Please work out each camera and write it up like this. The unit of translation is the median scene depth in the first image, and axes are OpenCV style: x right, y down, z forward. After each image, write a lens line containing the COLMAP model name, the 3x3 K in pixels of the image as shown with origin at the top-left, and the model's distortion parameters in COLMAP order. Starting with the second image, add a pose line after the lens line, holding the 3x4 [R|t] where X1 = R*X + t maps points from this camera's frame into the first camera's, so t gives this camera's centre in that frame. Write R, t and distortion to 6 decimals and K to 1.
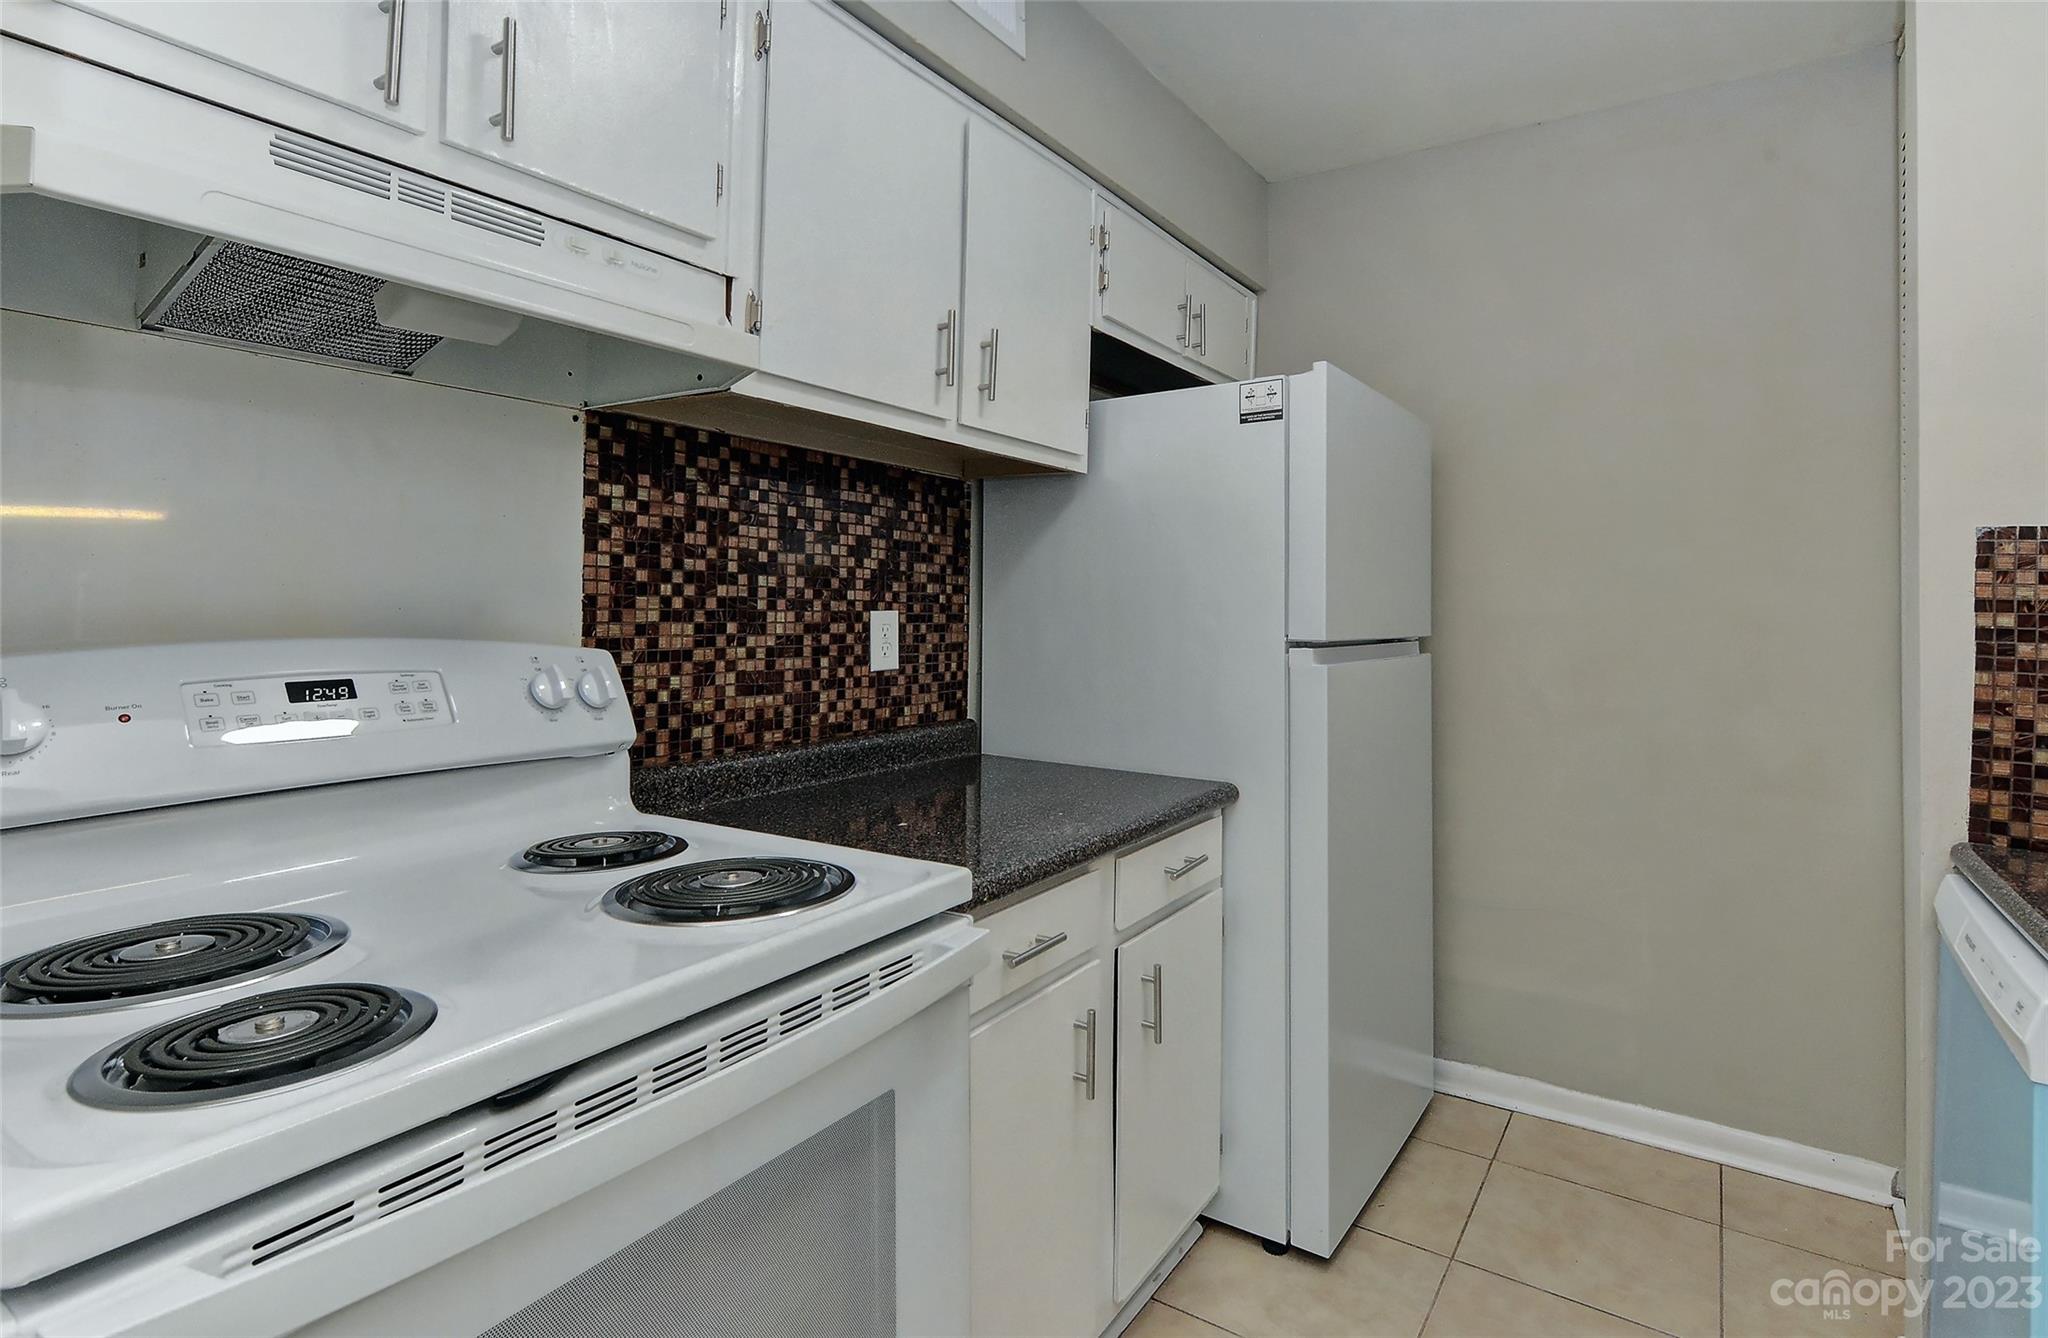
lens RADIAL K [[1008.0, 0, 1025.5], [0, 1008.0, 588.6], [0, 0, 1]] dist [0.002579, -0.000067]
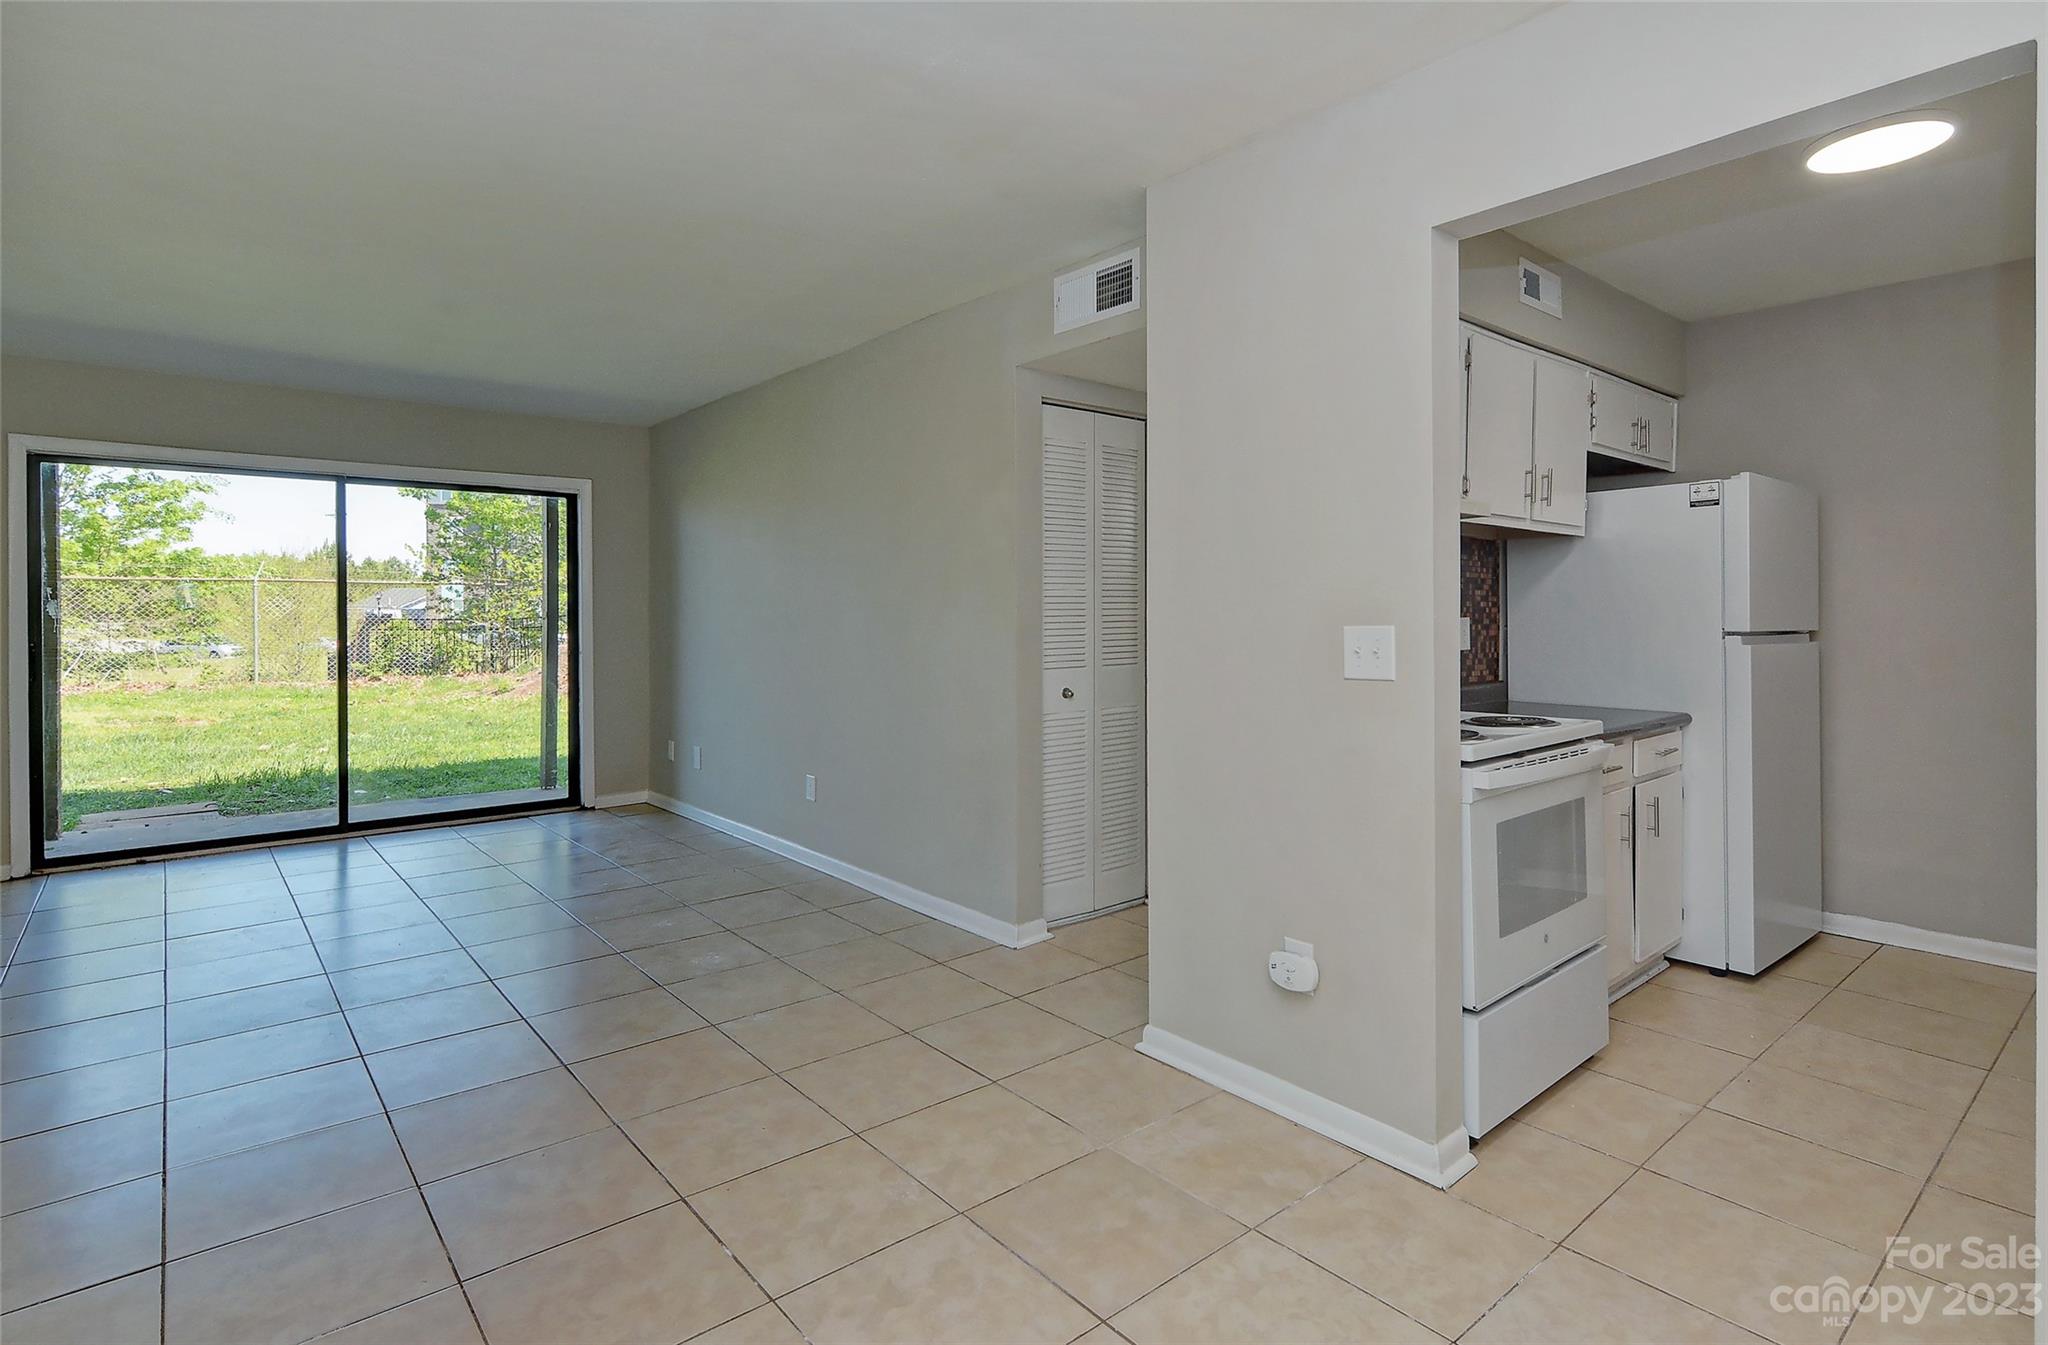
lens RADIAL K [[1012.1, 0, 1031.1], [0, 1012.1, 614.3], [0, 0, 1]] dist [0.000235, 0.000410]
pose [[0.961950, -0.012349, -0.272947, -0.433751], [0.017341, 0.999723, 0.015886, -0.028570], [0.272675, -0.020015, 0.961898, -1.060578]]
